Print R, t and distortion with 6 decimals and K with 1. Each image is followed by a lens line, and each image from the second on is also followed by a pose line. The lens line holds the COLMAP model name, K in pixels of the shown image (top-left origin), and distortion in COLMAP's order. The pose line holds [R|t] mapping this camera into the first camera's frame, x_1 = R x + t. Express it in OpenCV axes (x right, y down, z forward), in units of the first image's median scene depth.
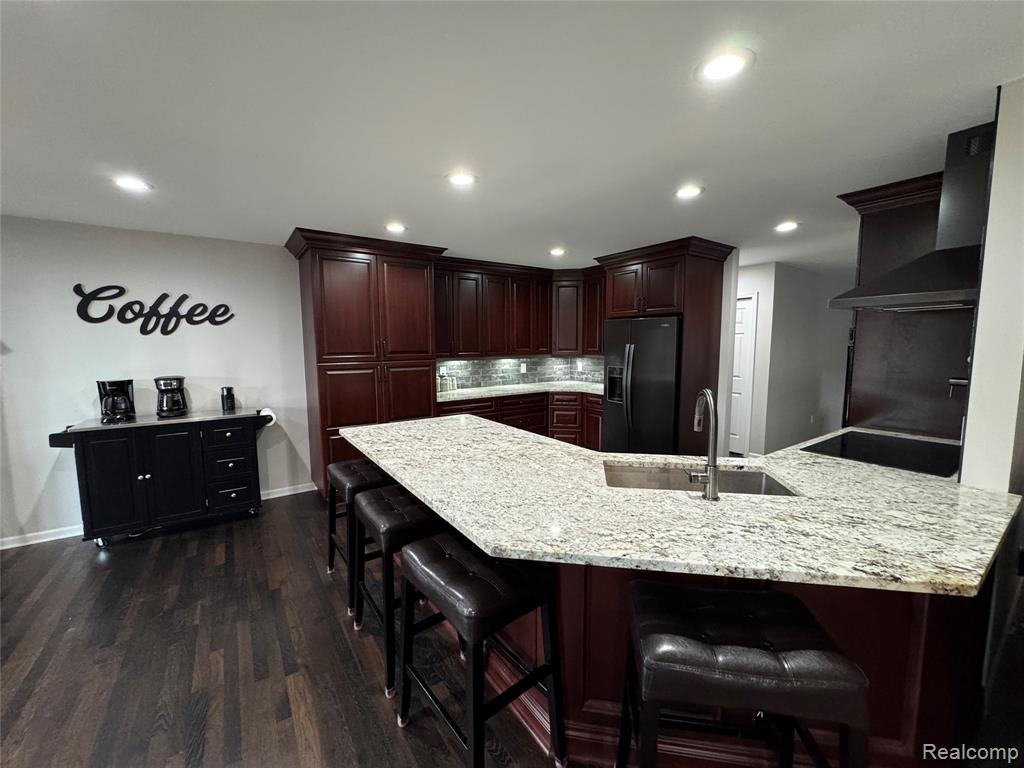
lens RADIAL K [[408.3, 0, 513.5], [0, 408.3, 384.5], [0, 0, 1]] dist [-0.004905, 0.000773]
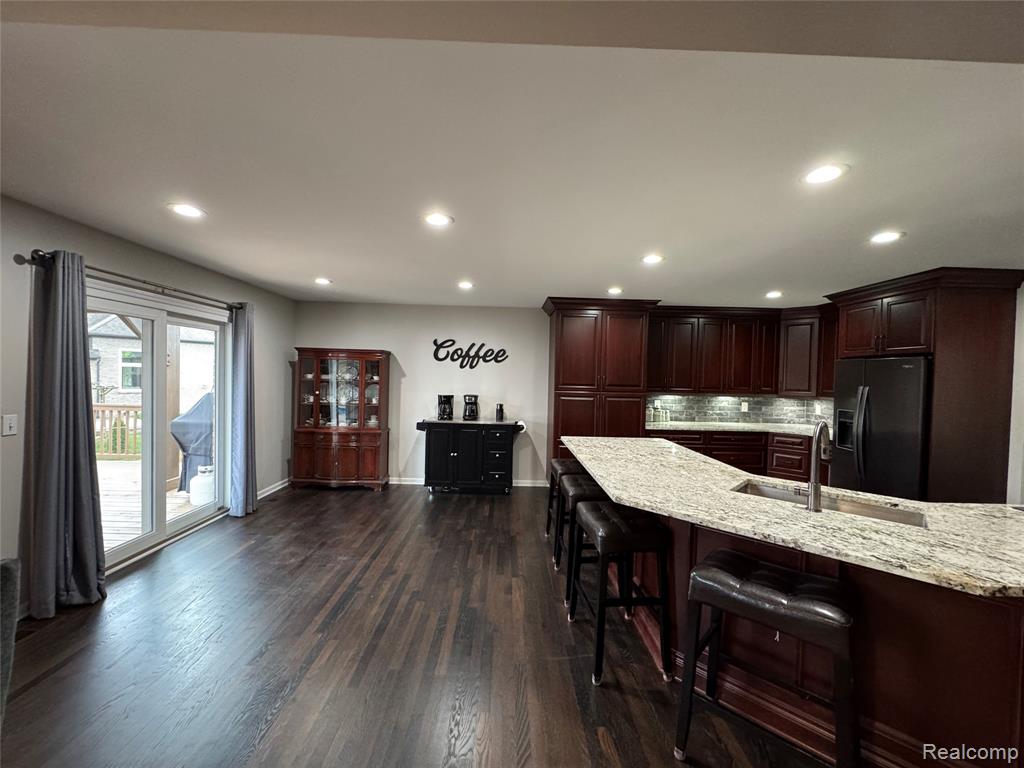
lens RADIAL K [[408.3, 0, 512.1], [0, 408.3, 384.5], [0, 0, 1]] dist [-0.004905, 0.000773]
pose [[0.828798, 0.036698, -0.558343, 0.171060], [-0.085605, 0.994416, -0.061712, 0.024726], [0.552961, 0.098943, 0.827312, -0.226708]]
